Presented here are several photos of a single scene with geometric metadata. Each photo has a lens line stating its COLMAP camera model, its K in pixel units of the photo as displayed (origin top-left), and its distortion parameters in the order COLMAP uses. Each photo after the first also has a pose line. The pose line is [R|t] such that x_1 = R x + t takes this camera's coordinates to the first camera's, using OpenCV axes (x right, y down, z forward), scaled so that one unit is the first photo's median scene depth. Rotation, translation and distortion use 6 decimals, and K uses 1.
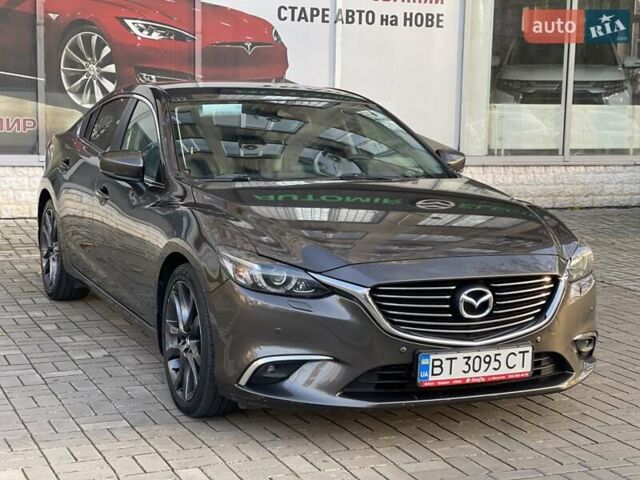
lens RADIAL K [[1174.8, 0, 320.5], [0, 1174.8, 228.5], [0, 0, 1]] dist [0.197468, 0.000000]
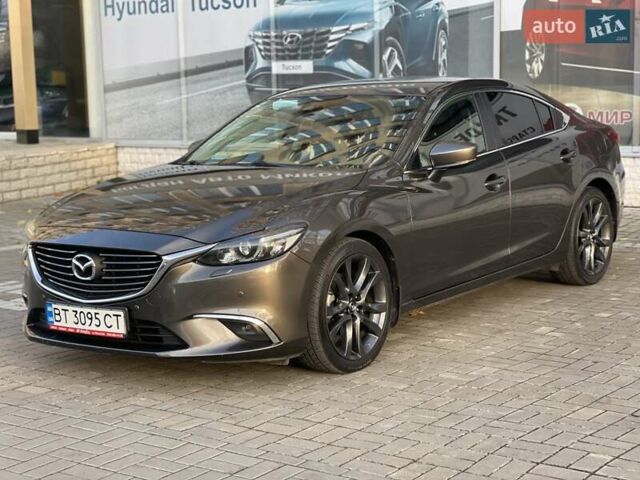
lens RADIAL K [[1174.8, 0, 322.7], [0, 1174.8, 236.6], [0, 0, 1]] dist [0.197468, 0.000000]
pose [[0.494362, 0.072723, -0.866209, 1.270597], [-0.062428, 0.996891, 0.048065, -0.039382], [0.867012, 0.030314, 0.497365, 0.610204]]
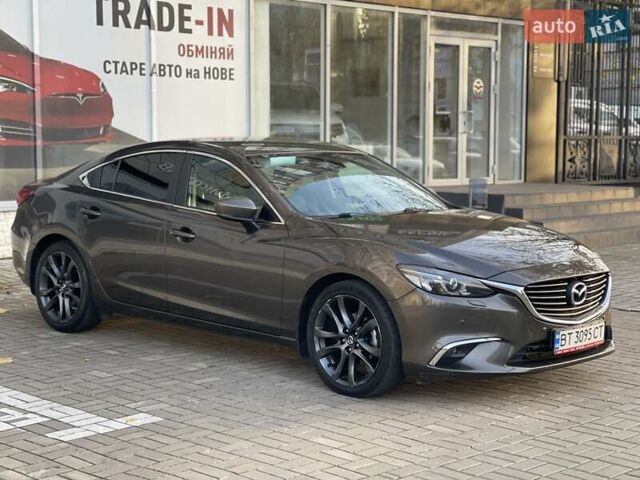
lens RADIAL K [[1174.8, 0, 318.8], [0, 1174.8, 237.1], [0, 0, 1]] dist [0.197468, 0.000000]
pose [[0.926594, -0.048998, 0.372858, -0.687147], [0.056706, 0.998344, -0.009726, -0.008944], [-0.371763, 0.030155, 0.927838, -0.216757]]
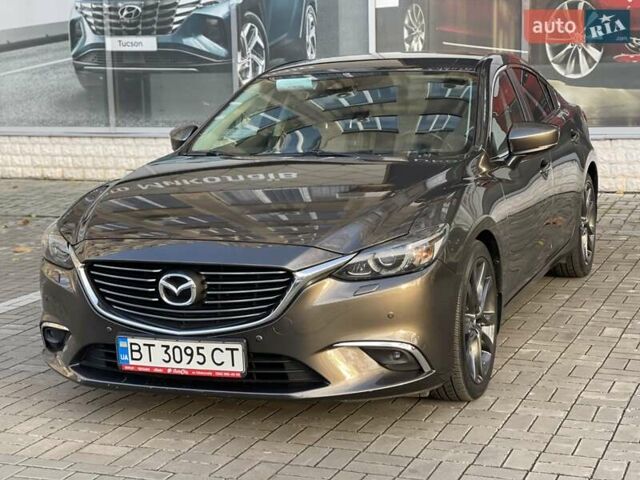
lens RADIAL K [[1174.8, 0, 319.7], [0, 1174.8, 239.6], [0, 0, 1]] dist [0.197468, 0.000000]
pose [[0.703392, 0.064361, -0.707883, 0.862449], [-0.040432, 0.997903, 0.050553, -0.027974], [0.709652, -0.006937, 0.704519, 0.419250]]
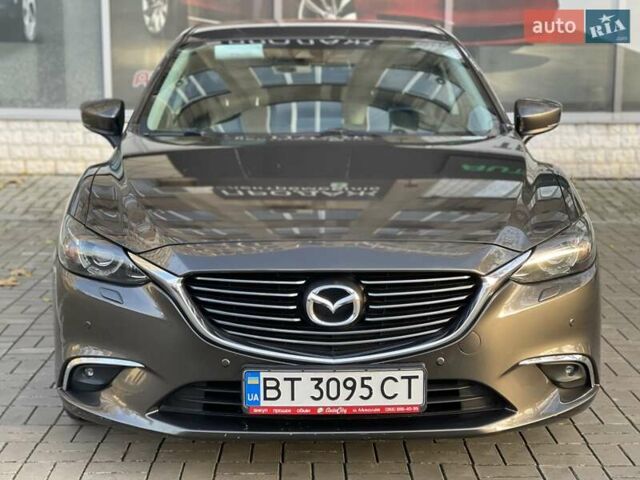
lens RADIAL K [[1174.8, 0, 320.1], [0, 1174.8, 235.6], [0, 0, 1]] dist [0.197468, 0.000000]
pose [[0.922724, 0.042992, -0.383057, 0.396498], [-0.028477, 0.998648, 0.043485, -0.011015], [0.384409, -0.029216, 0.922701, 0.327905]]
